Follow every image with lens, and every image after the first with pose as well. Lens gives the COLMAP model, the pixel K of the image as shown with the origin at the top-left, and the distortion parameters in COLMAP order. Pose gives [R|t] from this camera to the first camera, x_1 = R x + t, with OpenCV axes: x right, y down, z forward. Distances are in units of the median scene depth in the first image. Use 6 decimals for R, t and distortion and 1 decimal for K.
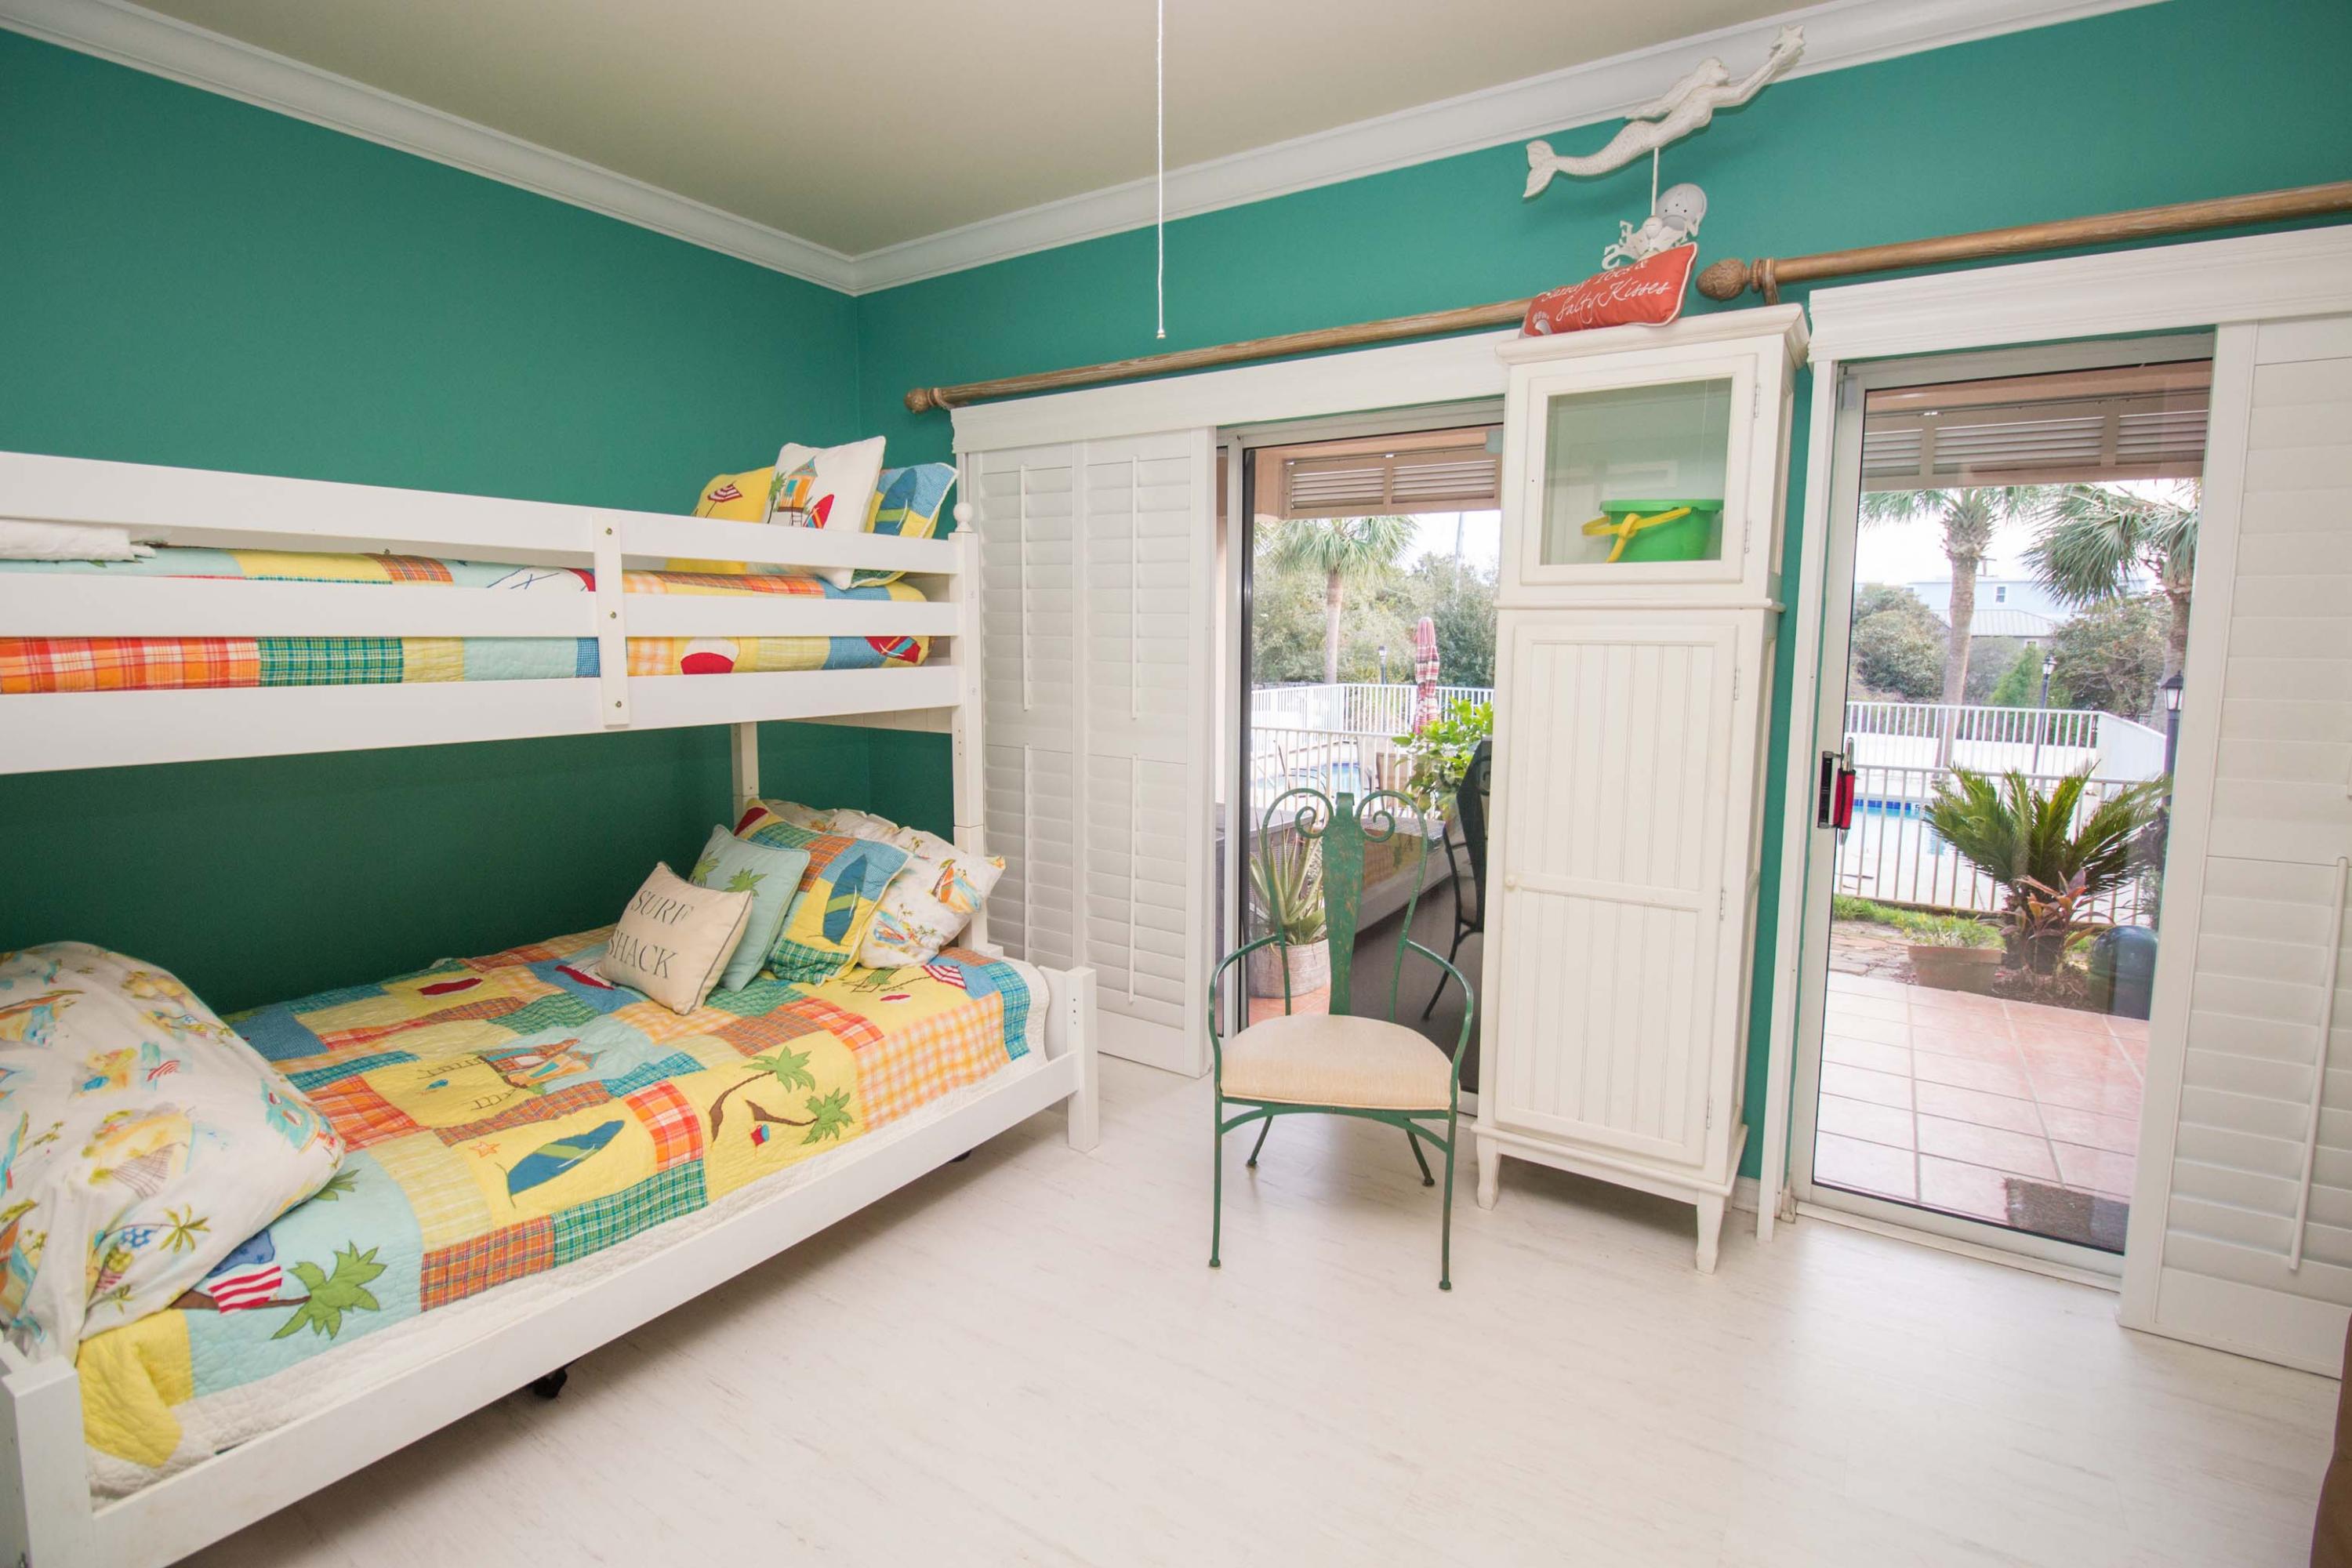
lens RADIAL K [[1092.0, 0, 1179.0], [0, 1092.0, 753.0], [0, 0, 1]] dist [0.001340, -0.014382]
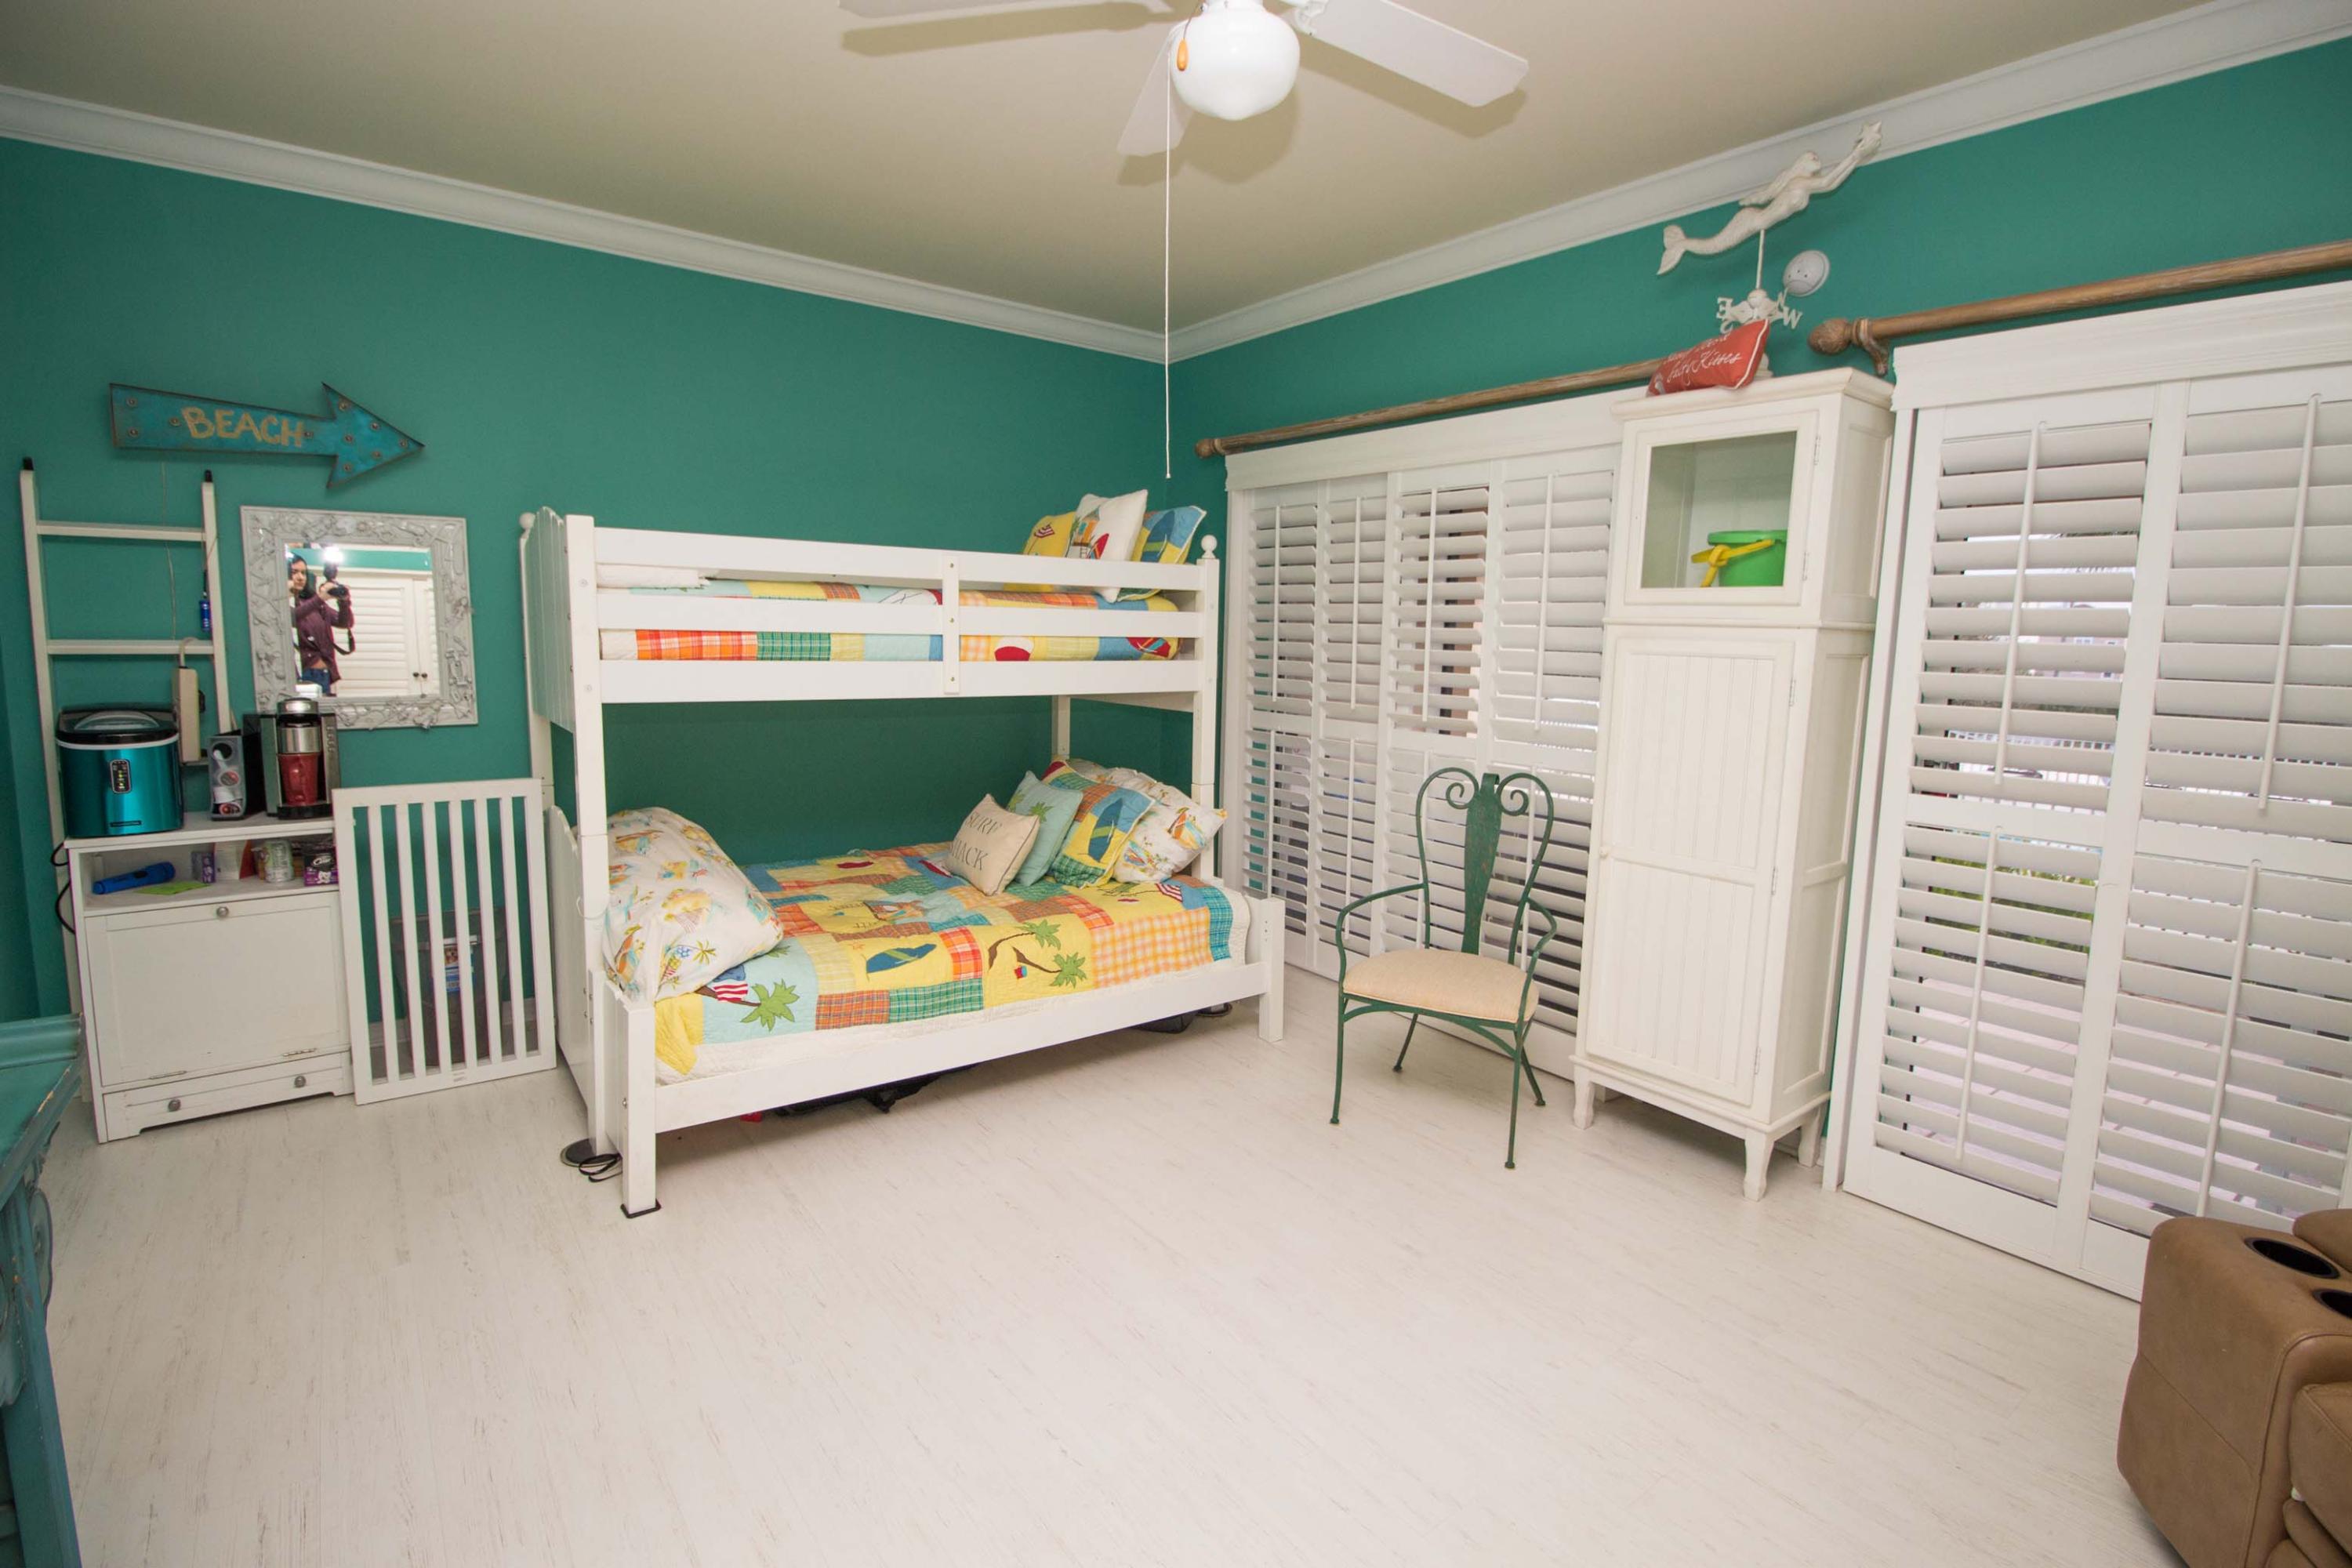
lens RADIAL K [[1092.0, 0, 1179.0], [0, 1092.0, 753.0], [0, 0, 1]] dist [0.001340, -0.014382]
pose [[0.941599, 0.053741, -0.332421, 0.270251], [-0.053225, 0.998526, 0.010666, 0.022824], [0.332504, 0.007650, 0.943071, -0.301924]]
